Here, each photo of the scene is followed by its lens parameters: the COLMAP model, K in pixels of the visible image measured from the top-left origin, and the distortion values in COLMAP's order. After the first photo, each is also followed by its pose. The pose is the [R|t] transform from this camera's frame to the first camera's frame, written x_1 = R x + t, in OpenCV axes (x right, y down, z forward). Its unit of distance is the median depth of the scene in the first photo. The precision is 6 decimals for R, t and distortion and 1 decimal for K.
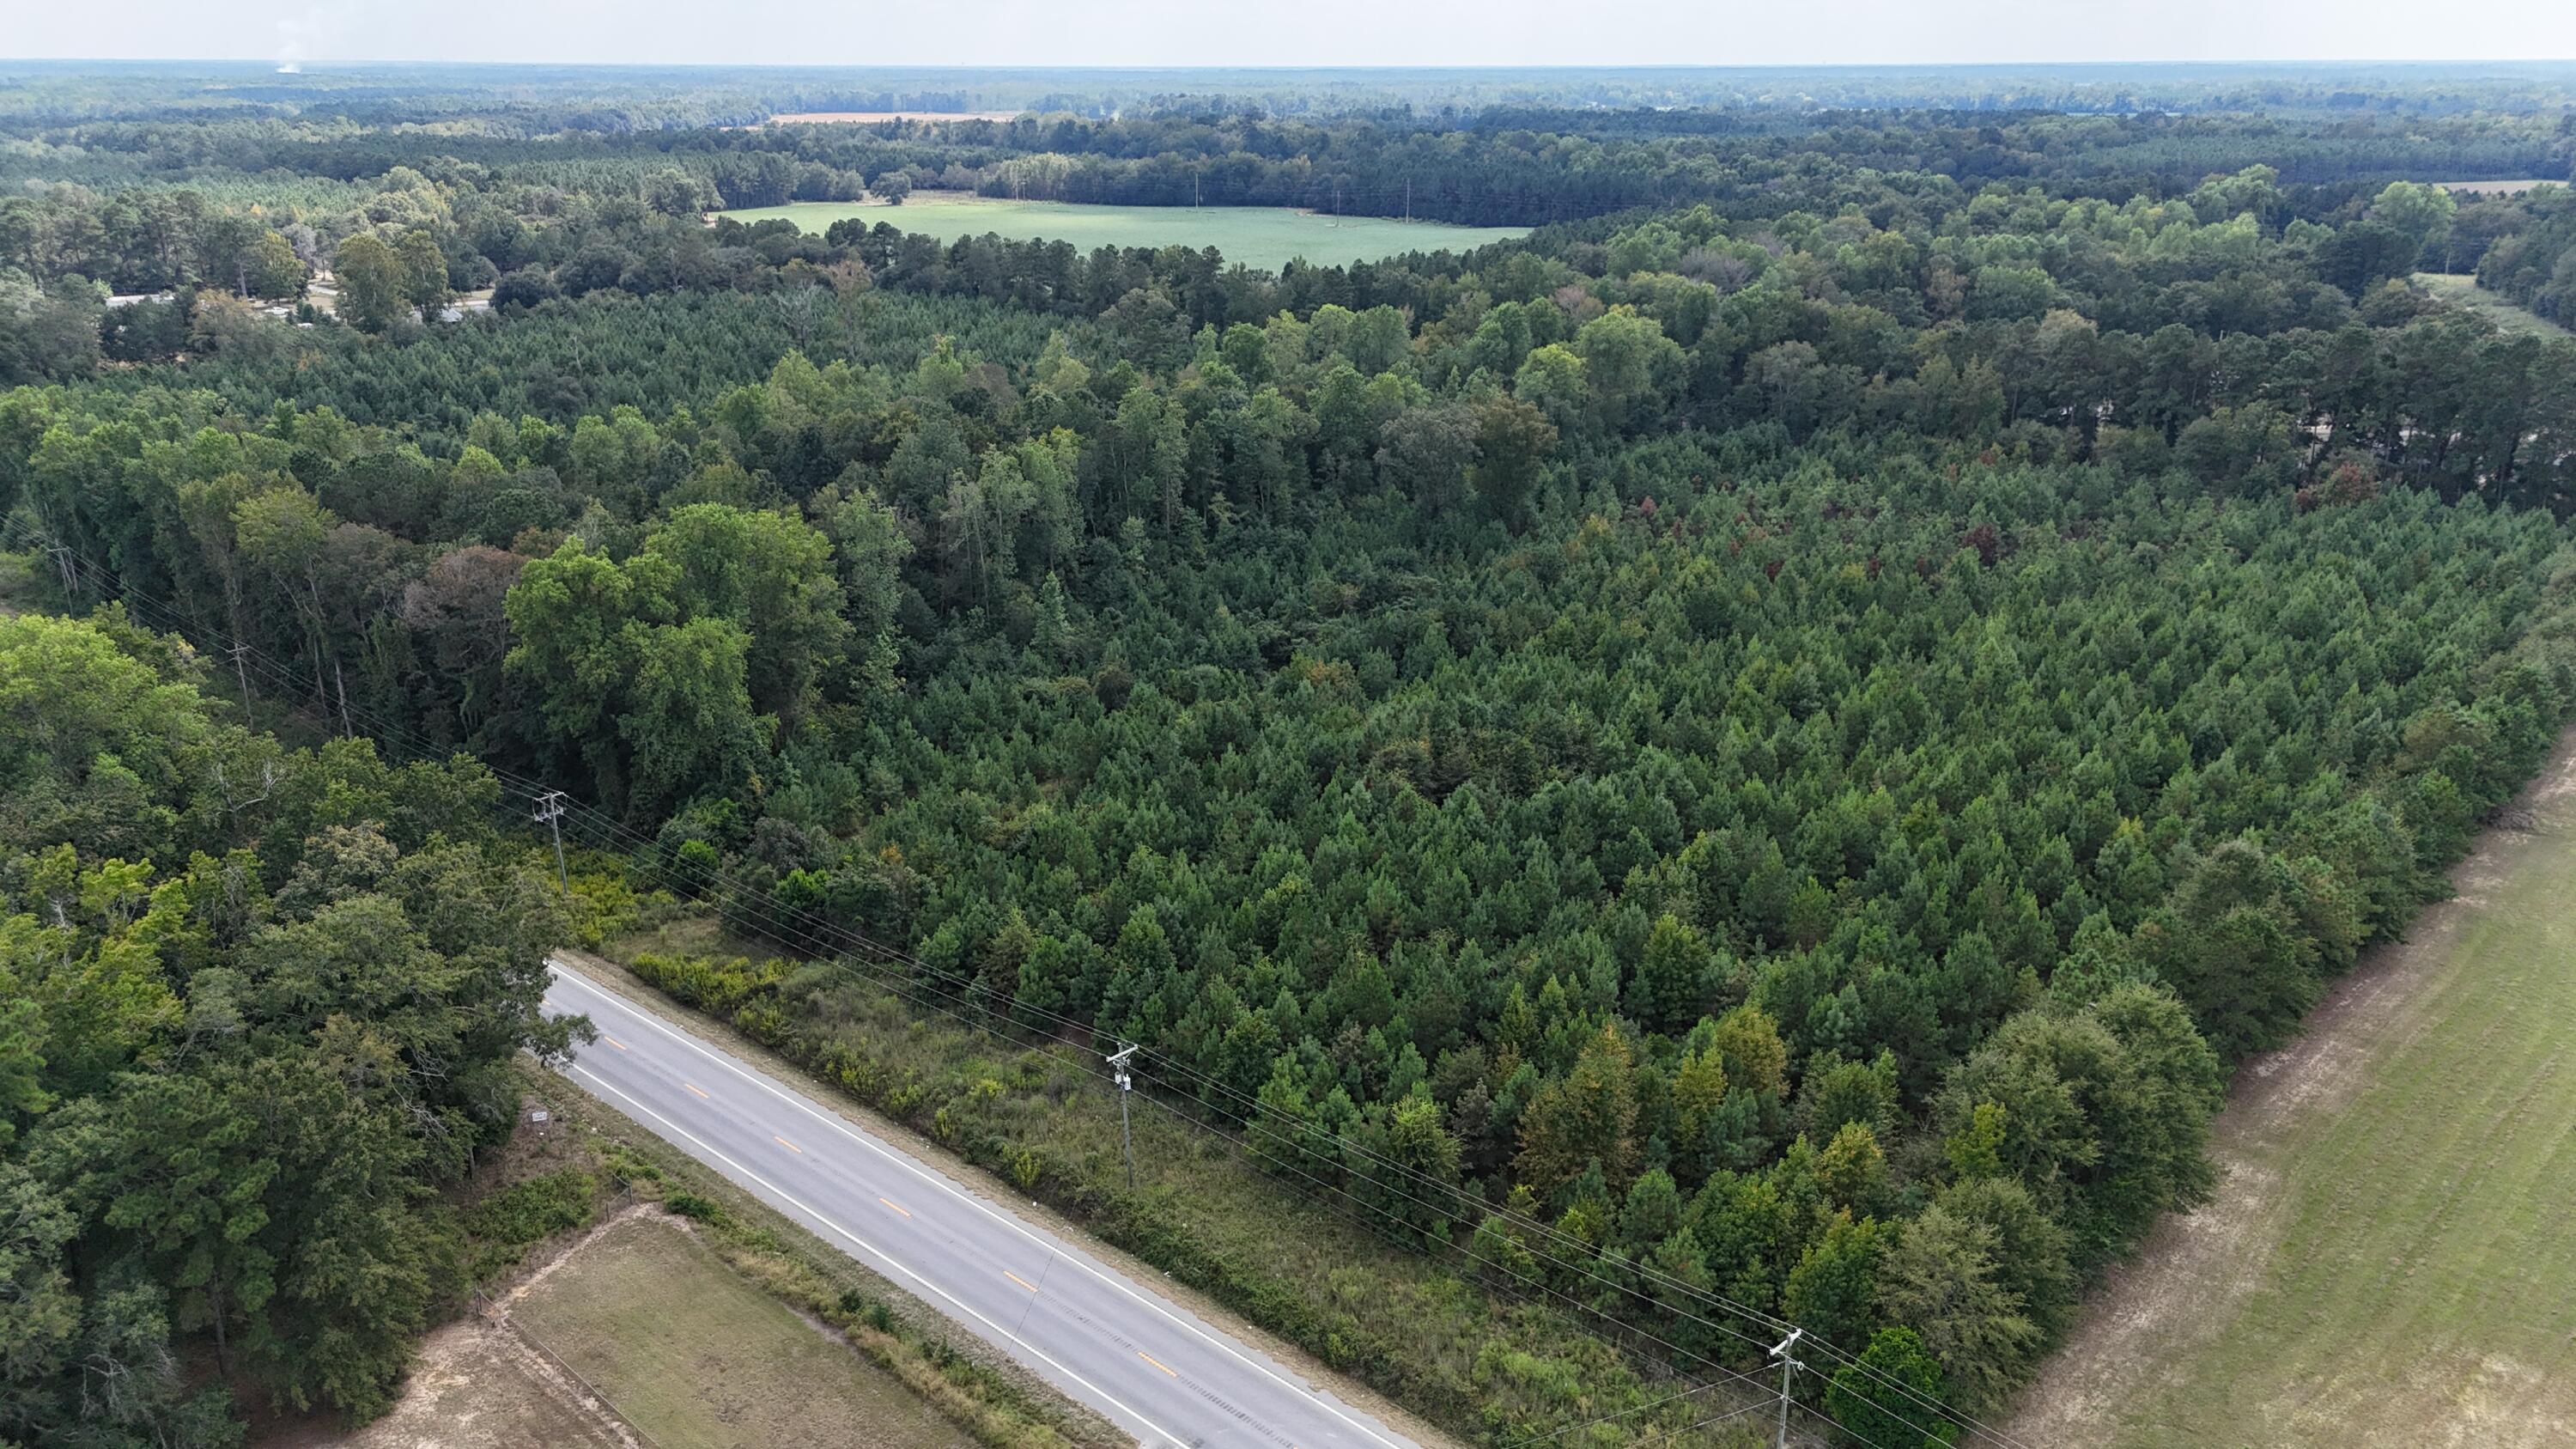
lens RADIAL K [[1860.2, 0, 1290.9], [0, 1860.2, 730.9], [0, 0, 1]] dist [0.078653, -0.069102]
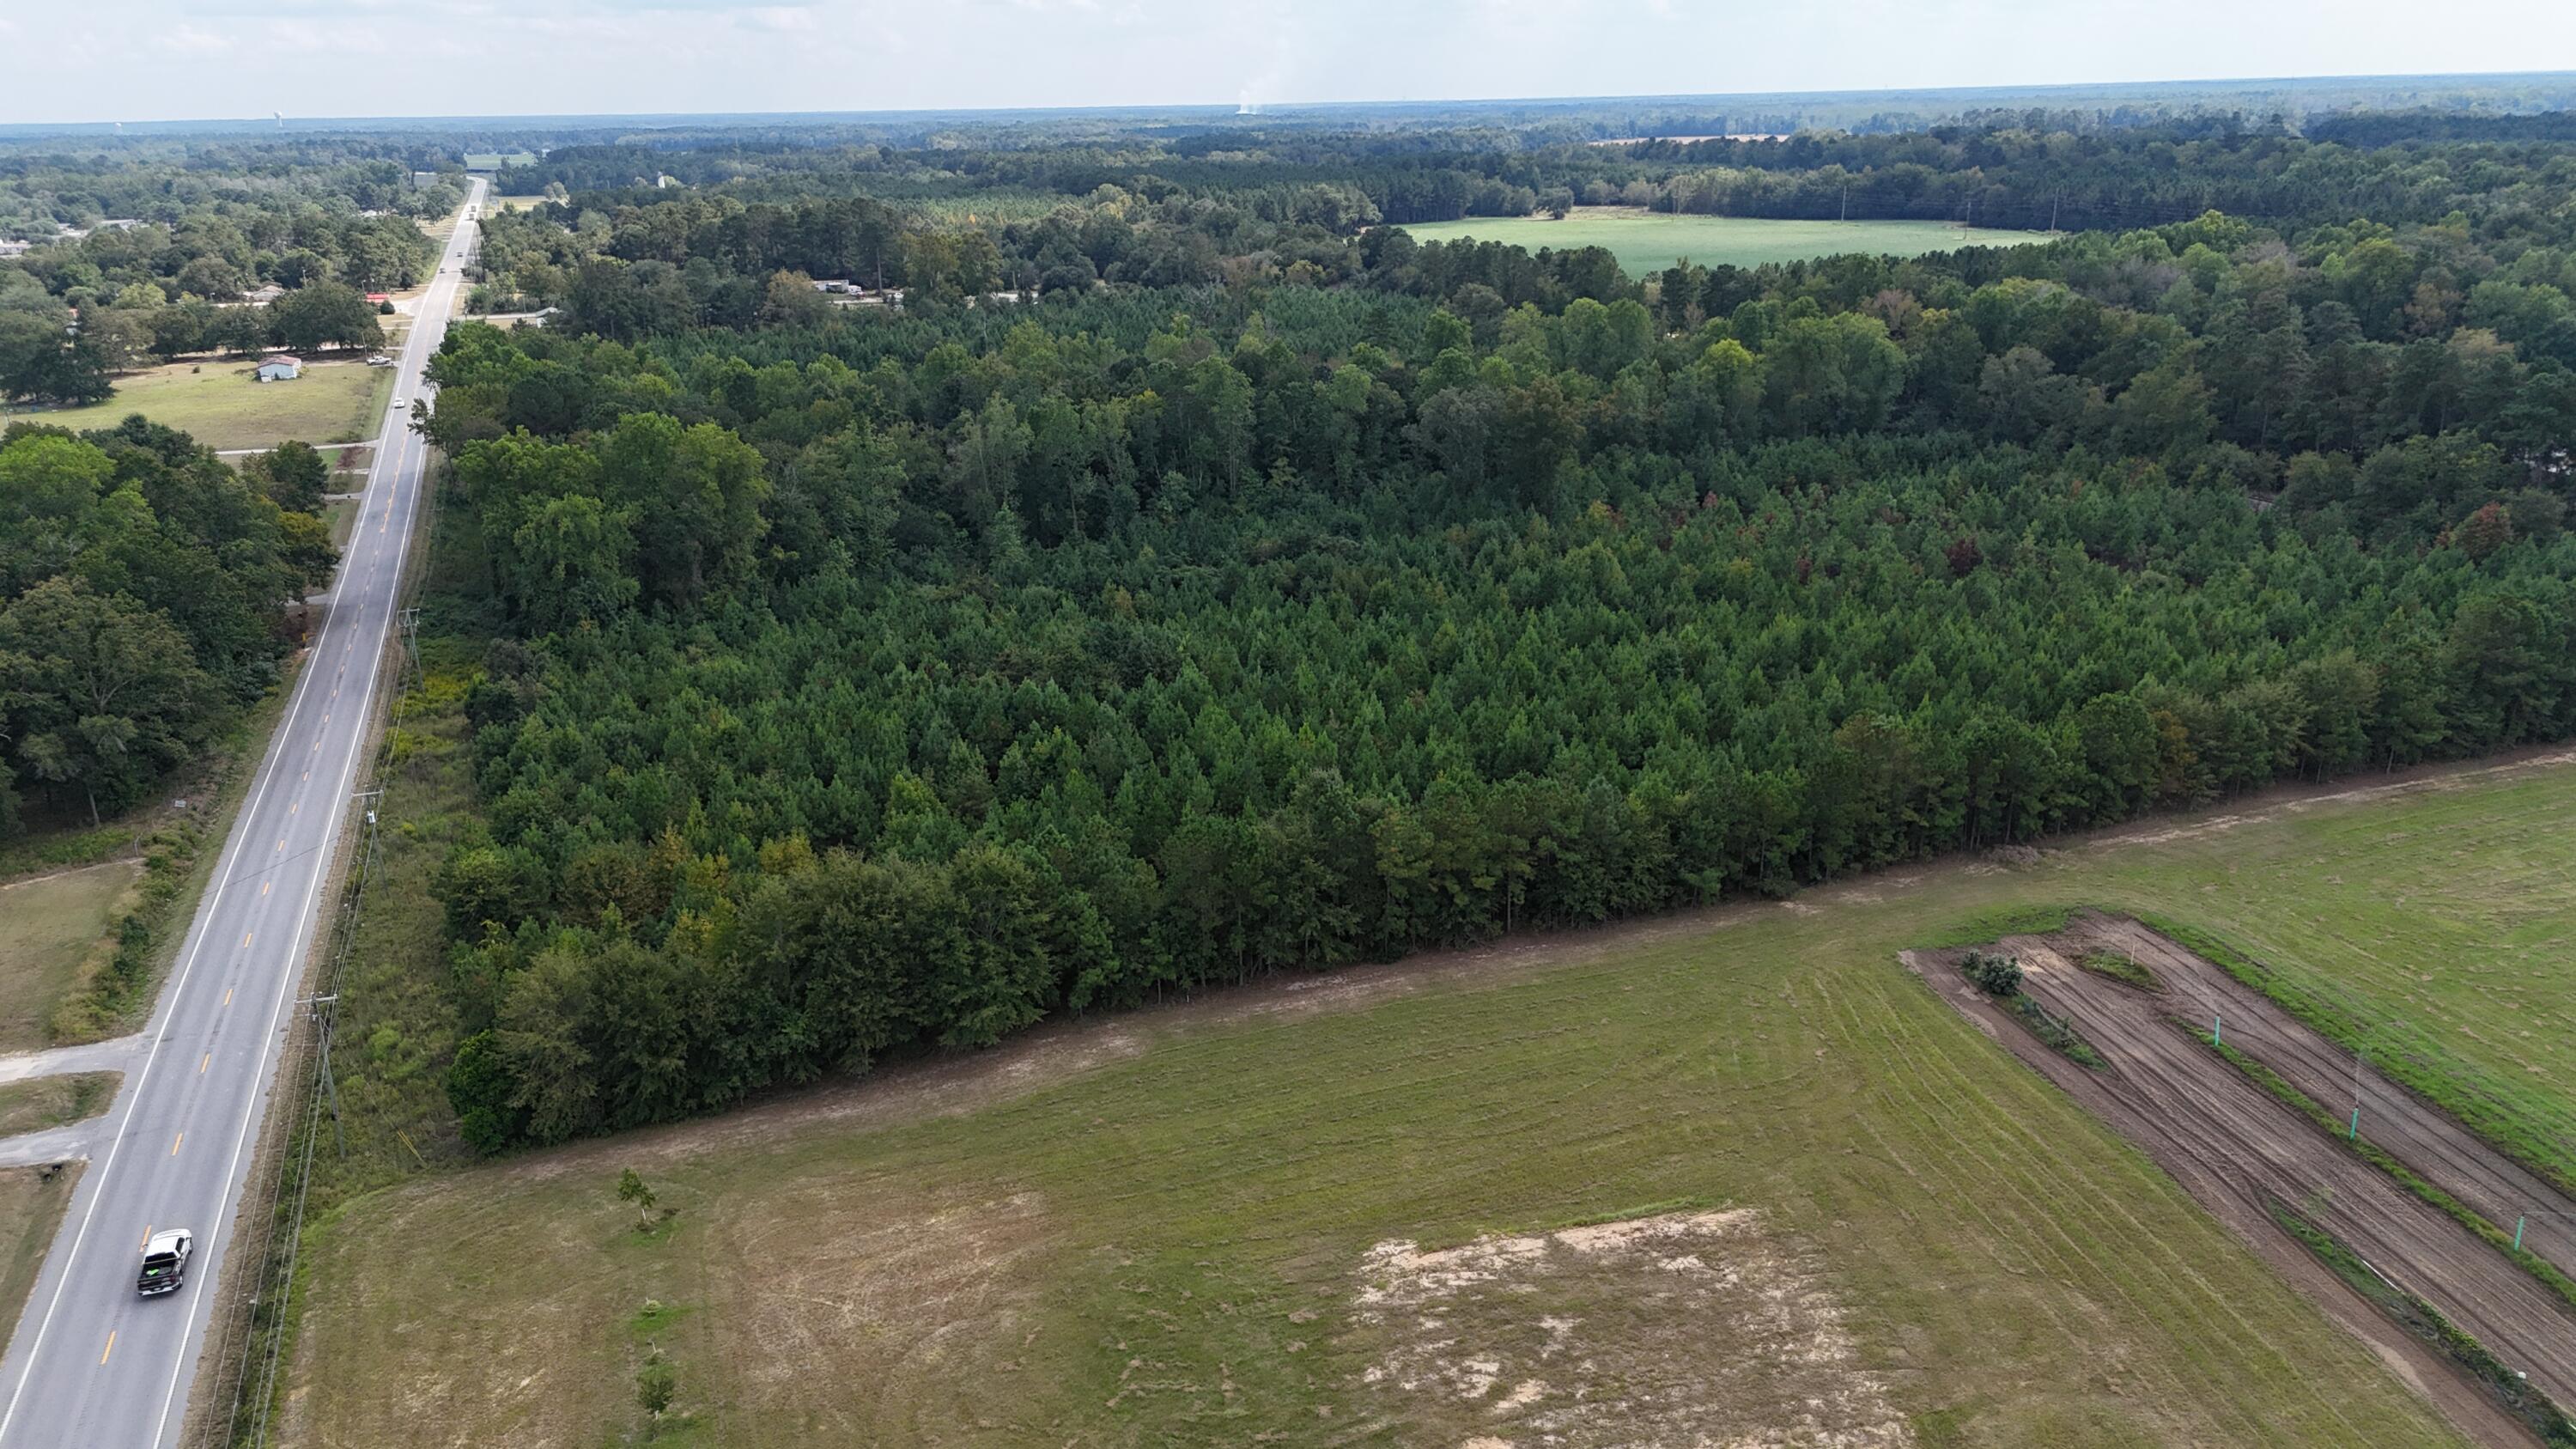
lens RADIAL K [[1860.2, 0, 1290.9], [0, 1860.2, 730.9], [0, 0, 1]] dist [0.078653, -0.069102]
pose [[0.902263, 0.122754, -0.413344, 0.121384], [-0.128092, 0.991650, 0.014894, 0.003512], [0.411721, 0.039507, 0.910453, 0.008541]]
